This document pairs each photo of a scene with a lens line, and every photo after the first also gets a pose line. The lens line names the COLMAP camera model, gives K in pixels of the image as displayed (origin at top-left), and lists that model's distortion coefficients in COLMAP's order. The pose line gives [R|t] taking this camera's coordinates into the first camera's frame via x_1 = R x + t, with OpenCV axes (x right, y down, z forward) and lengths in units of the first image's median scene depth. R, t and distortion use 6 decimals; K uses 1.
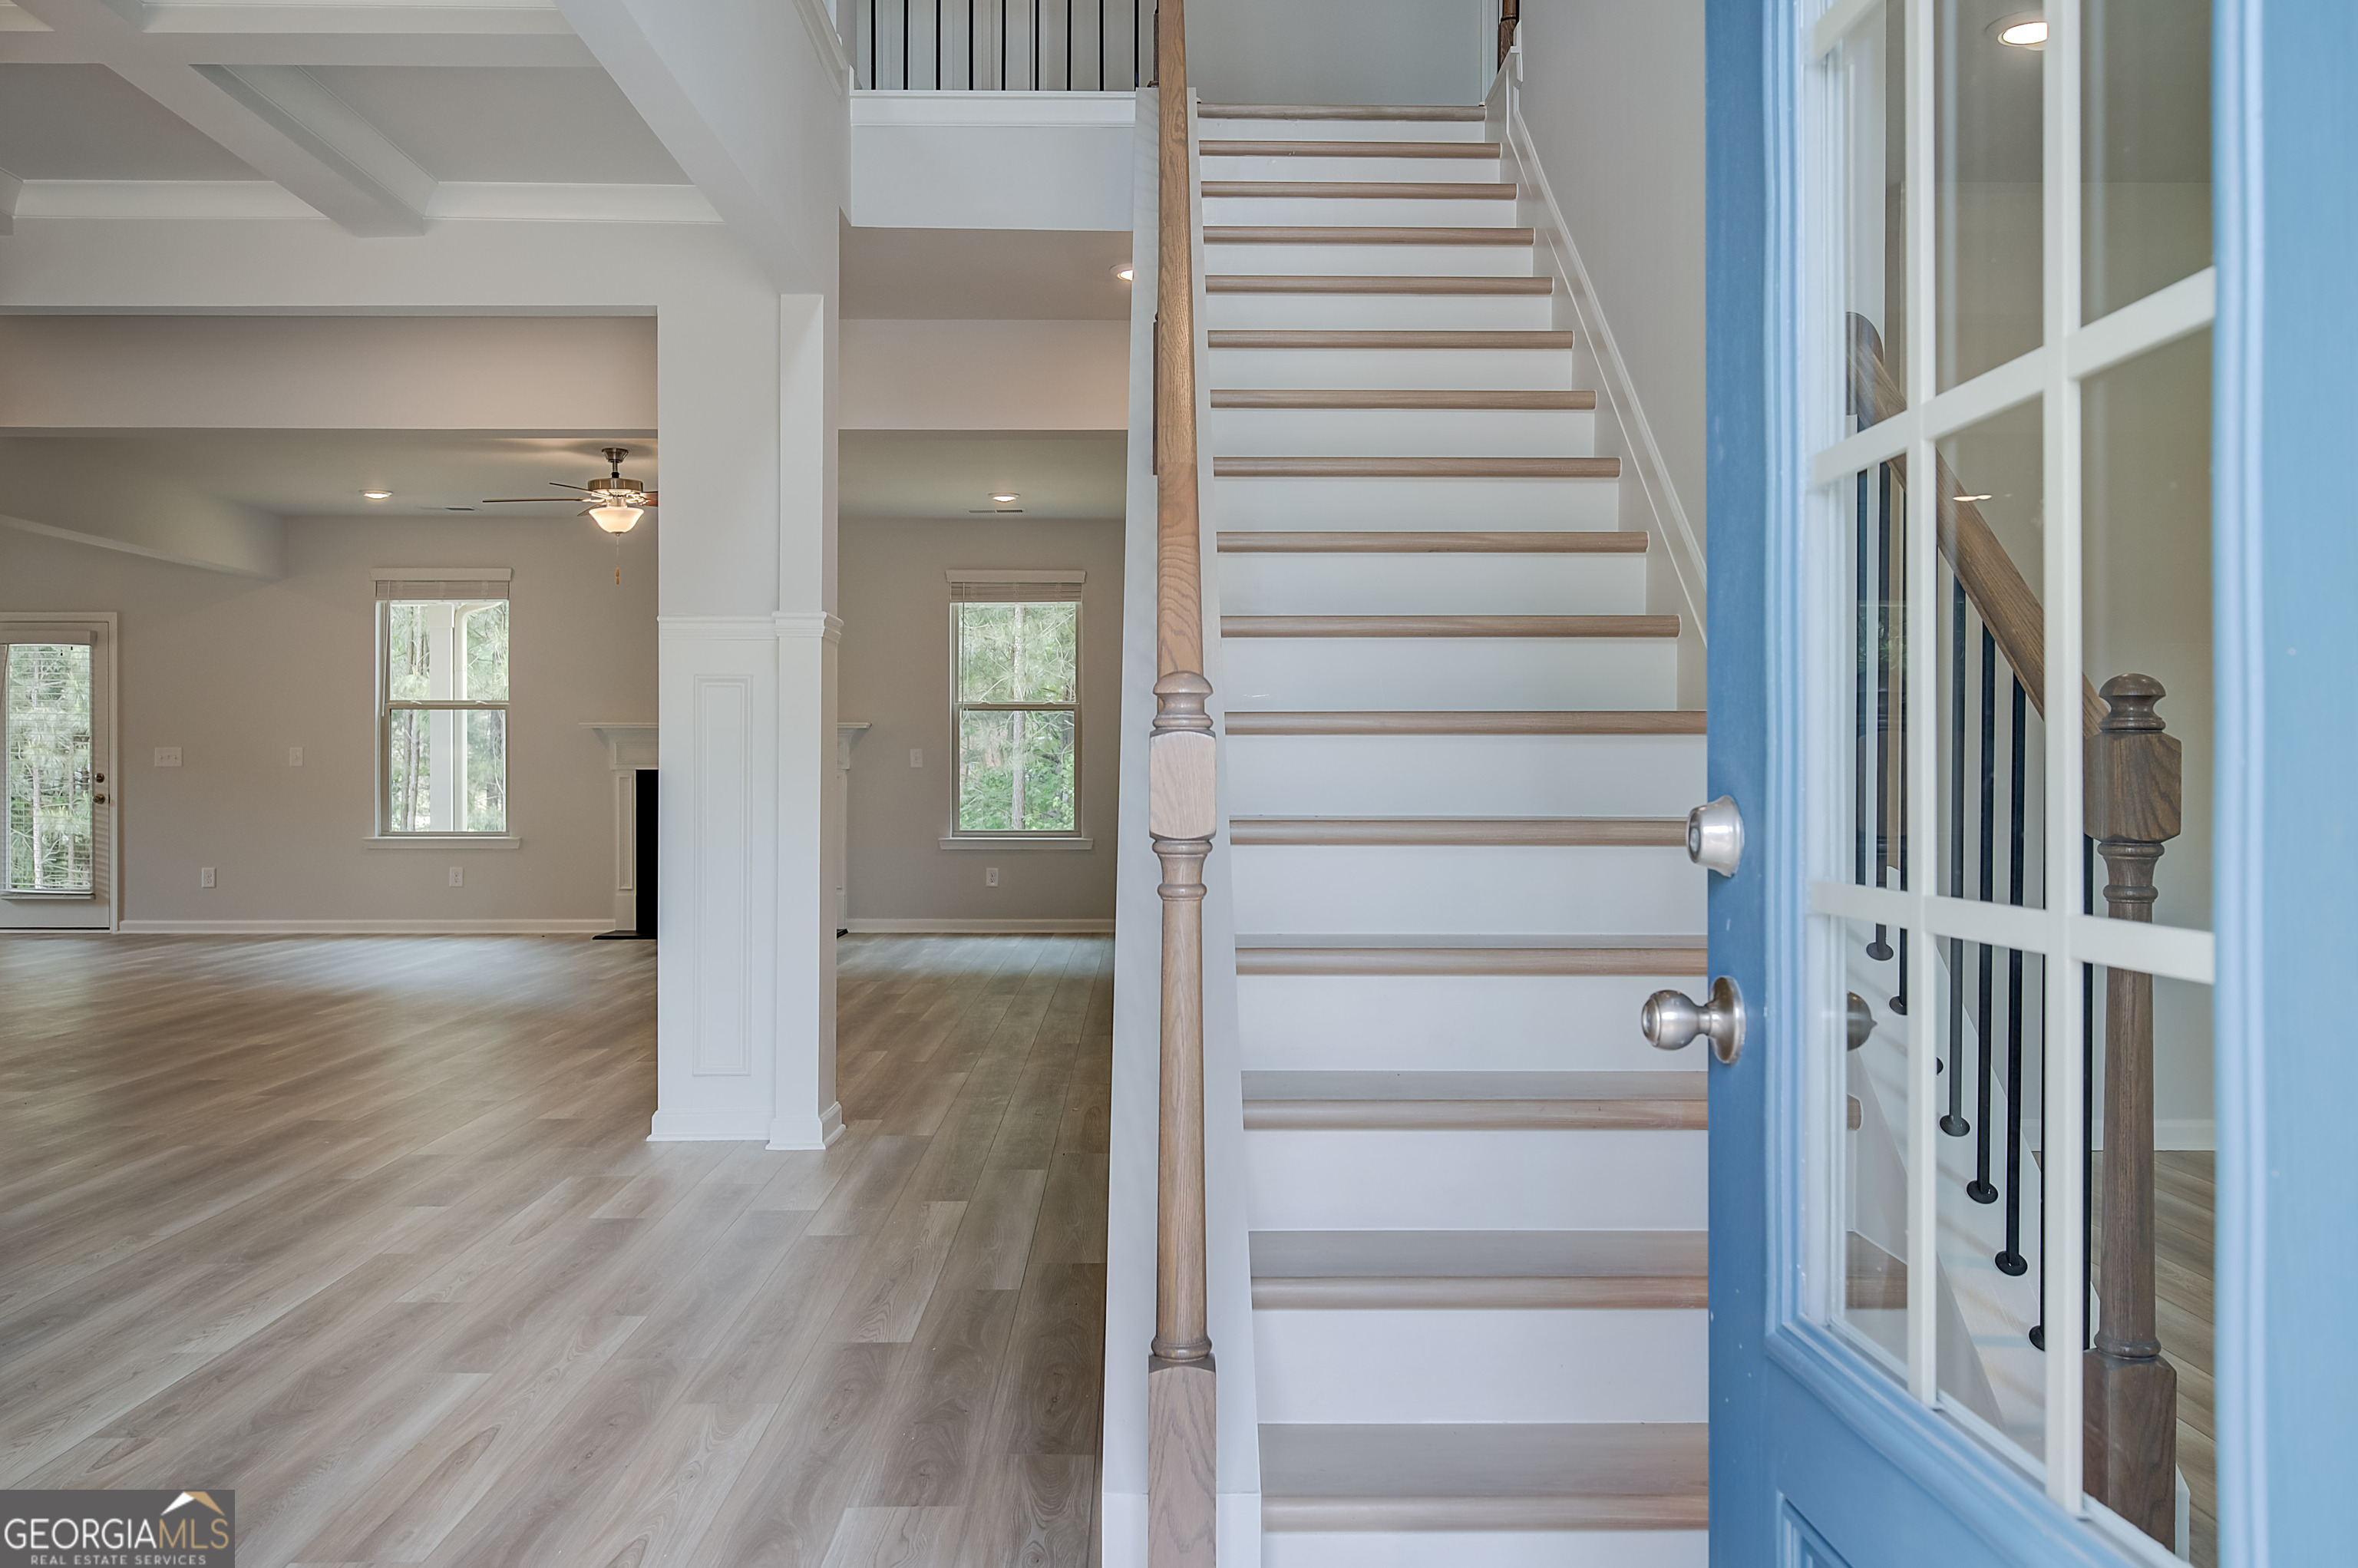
lens RADIAL K [[1970.7, 0, 1179.0], [0, 1970.7, 784.0], [0, 0, 1]] dist [0.012078, 0.002723]
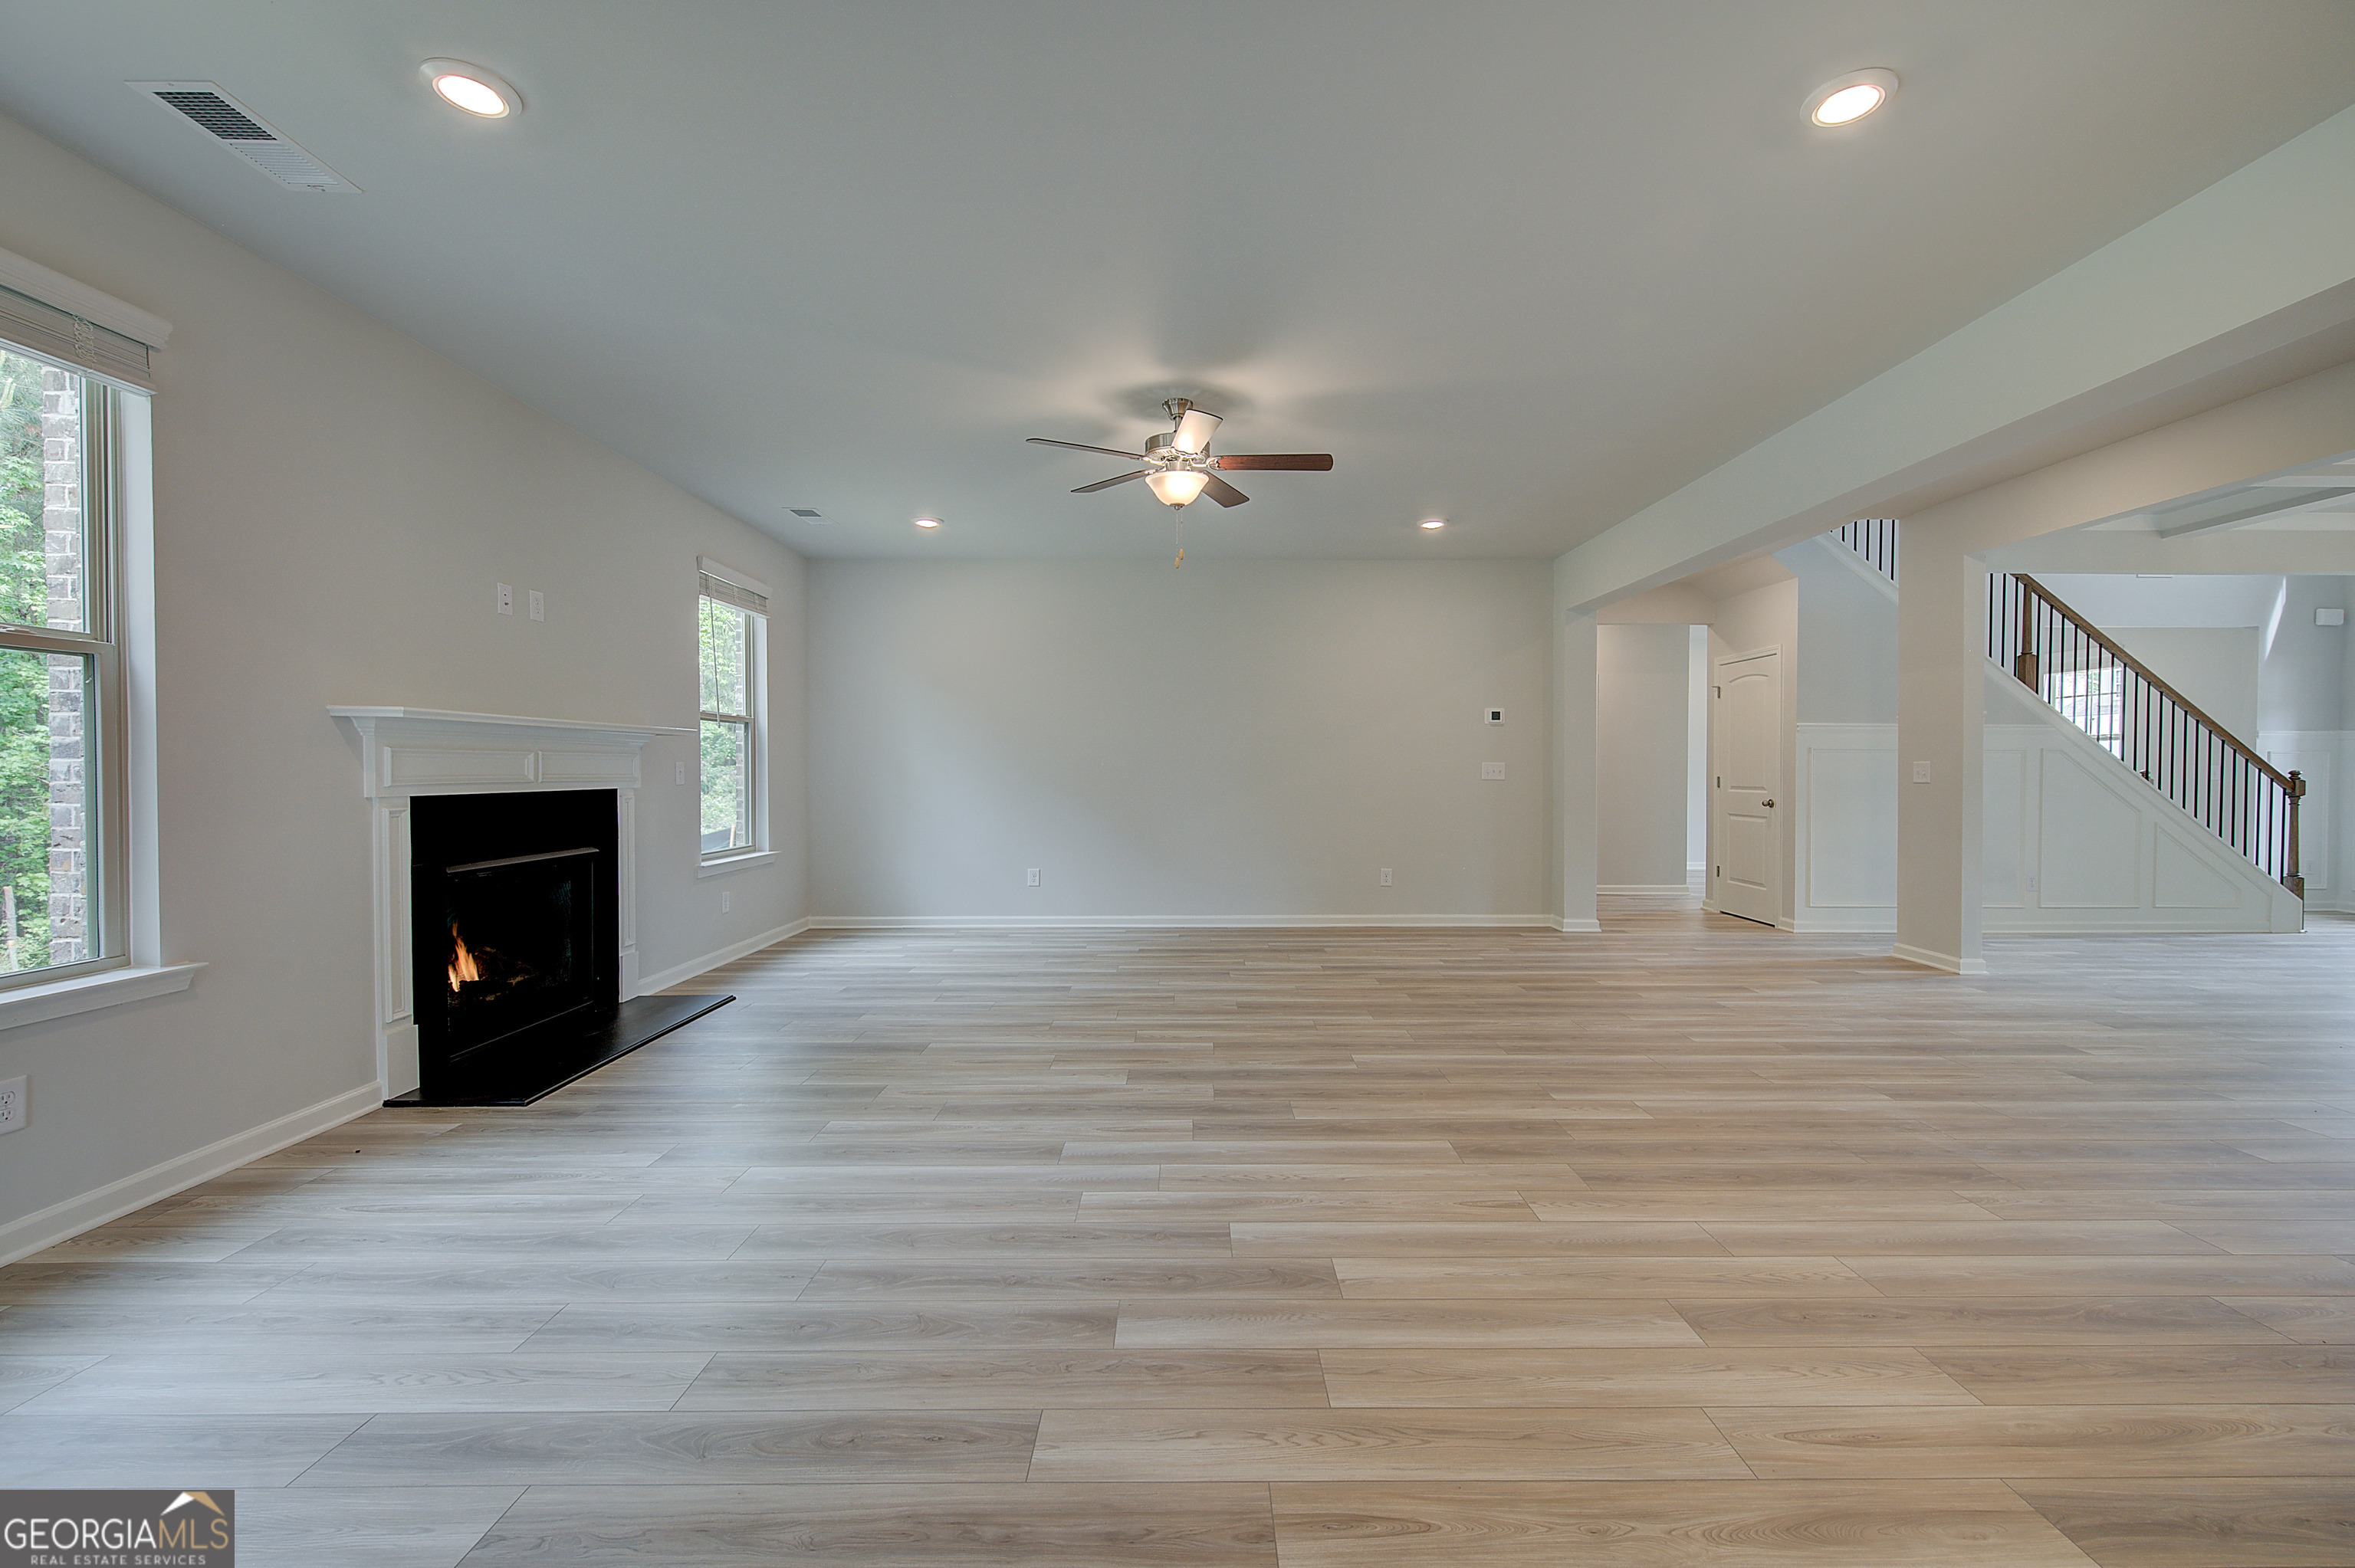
lens RADIAL K [[947.2, 0, 1197.4], [0, 947.2, 782.8], [0, 0, 1]] dist [0.002120, -0.000632]
pose [[0.007315, -0.014299, 0.999871, -0.537809], [0.005505, 0.999883, 0.014259, -0.013189], [-0.999958, 0.005400, 0.007393, 0.781215]]
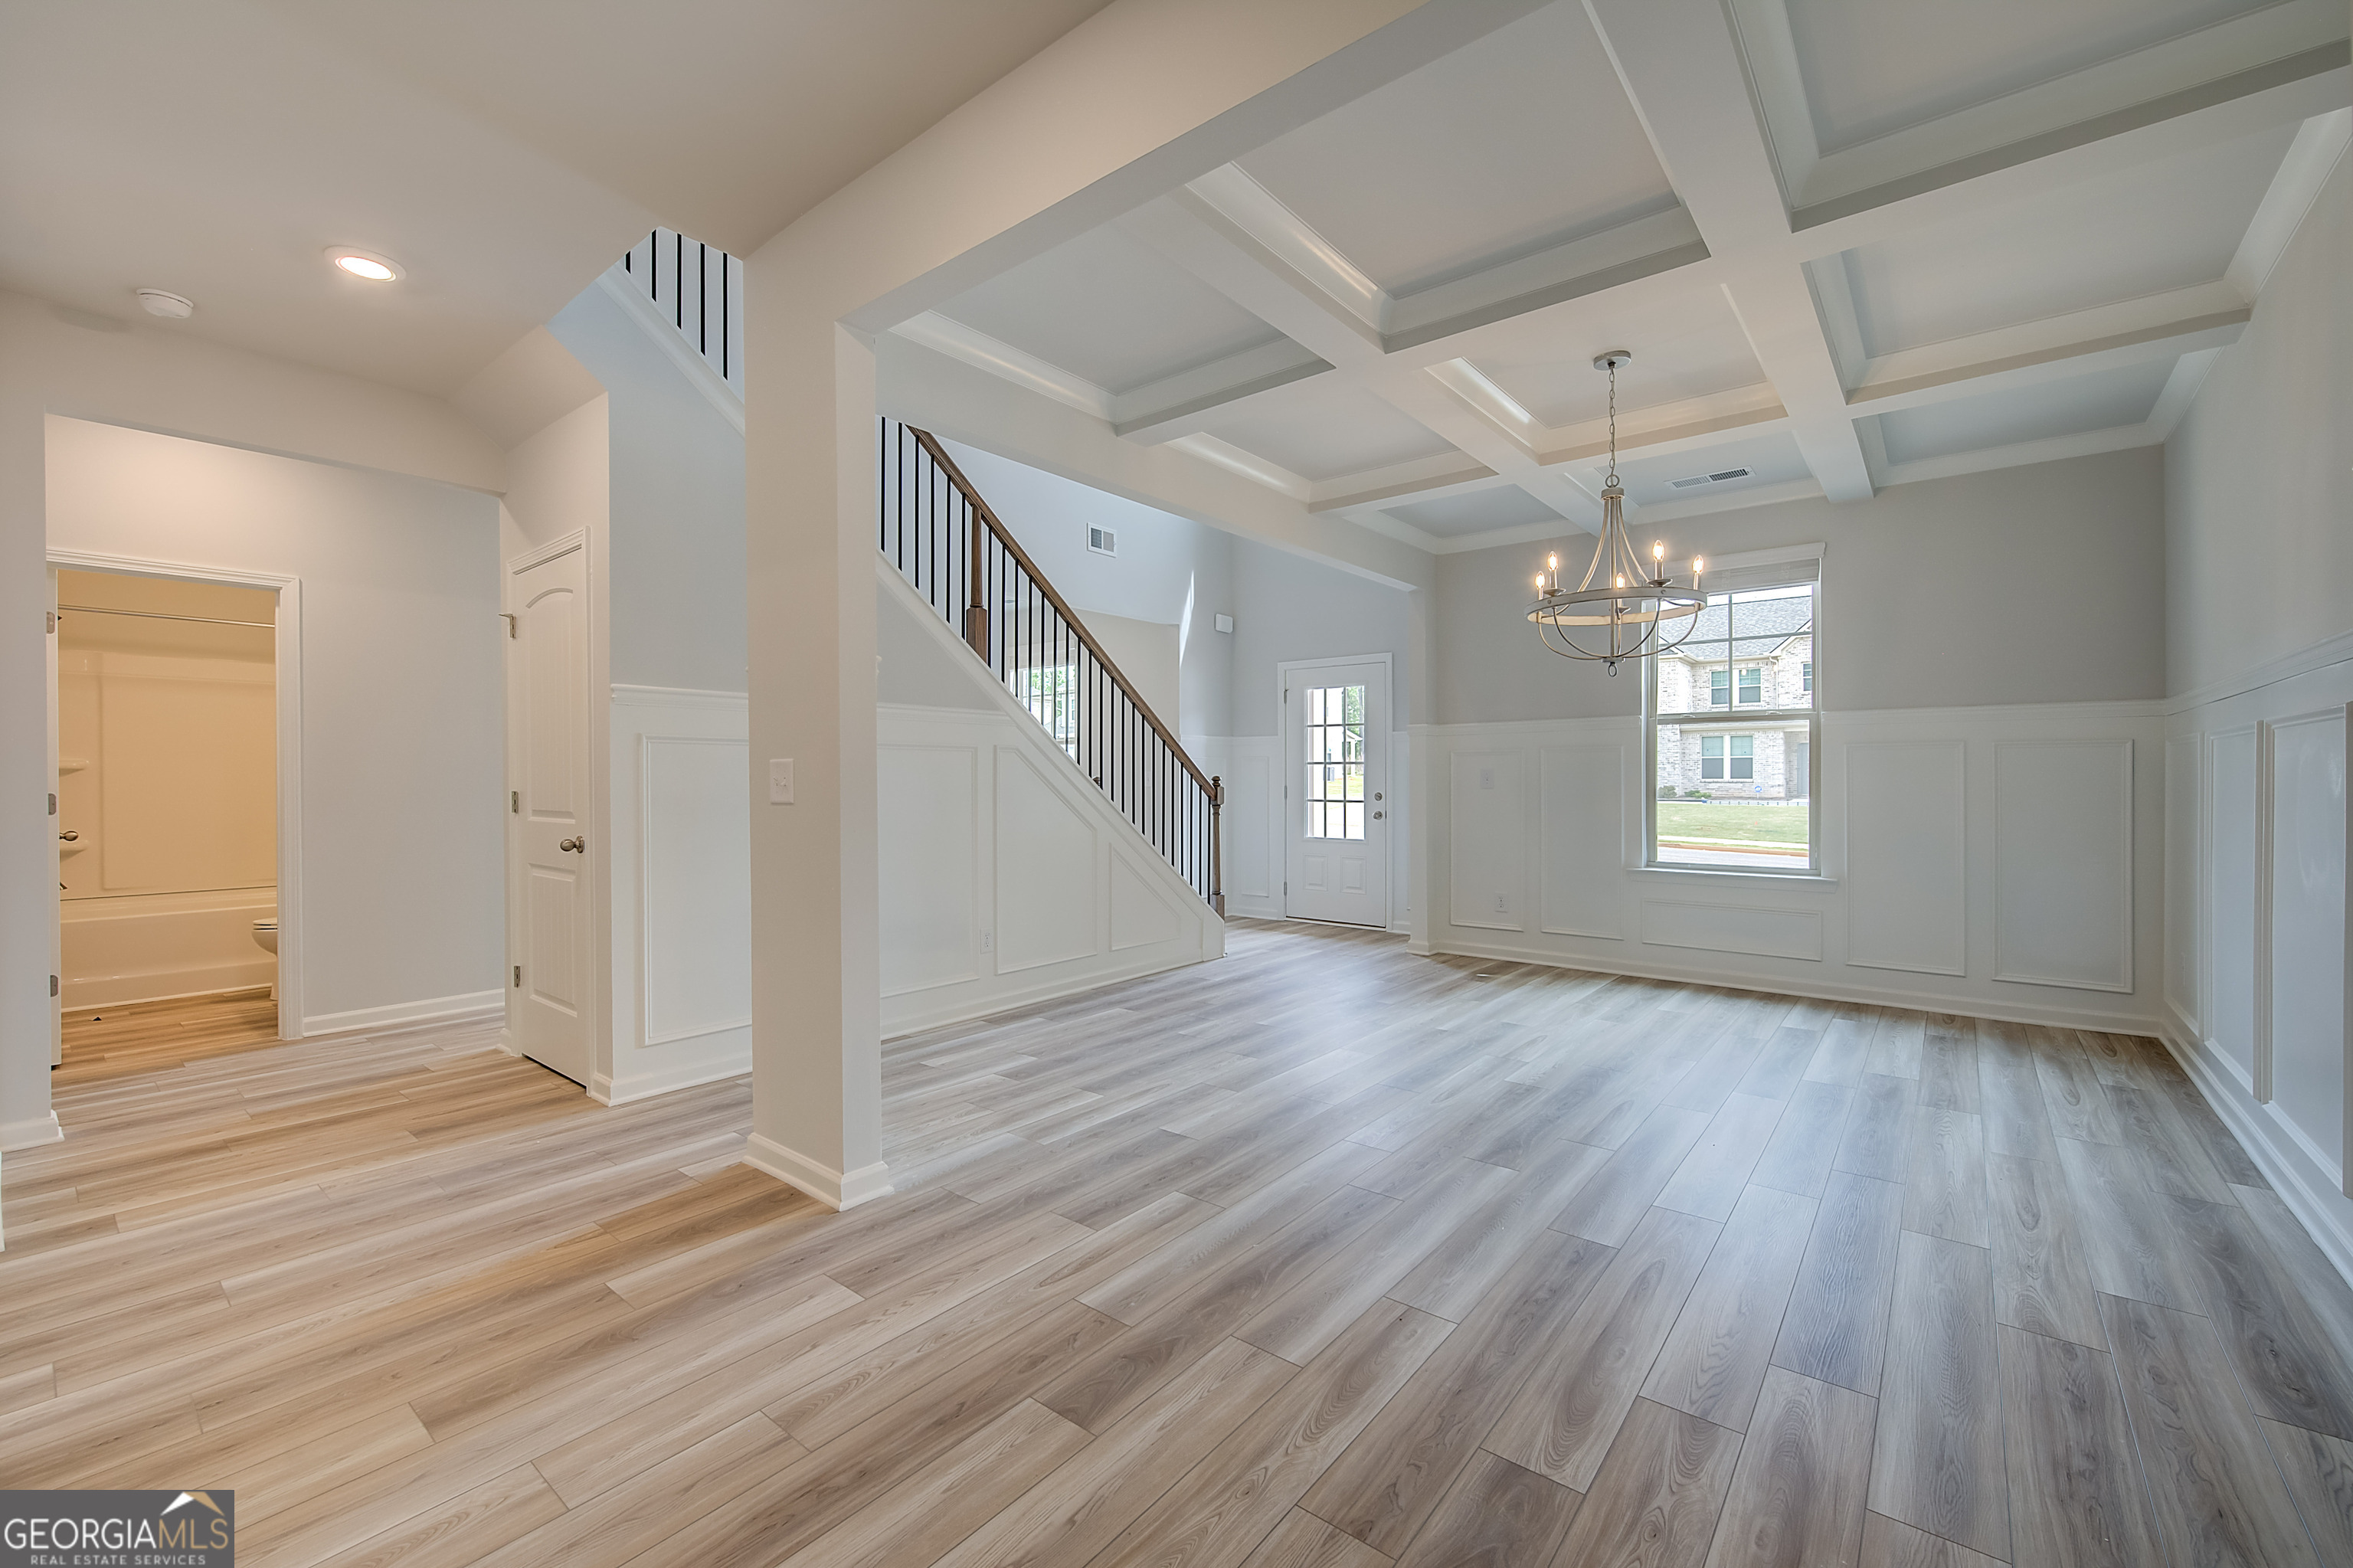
lens RADIAL K [[966.8, 0, 1195.8], [0, 966.8, 781.1], [0, 0, 1]] dist [-0.004626, 0.000287]
pose [[-0.775762, -0.002993, 0.631018, -0.304830], [0.005660, 0.999916, 0.011701, -0.012471], [-0.631000, 0.012648, -0.775680, 0.558463]]
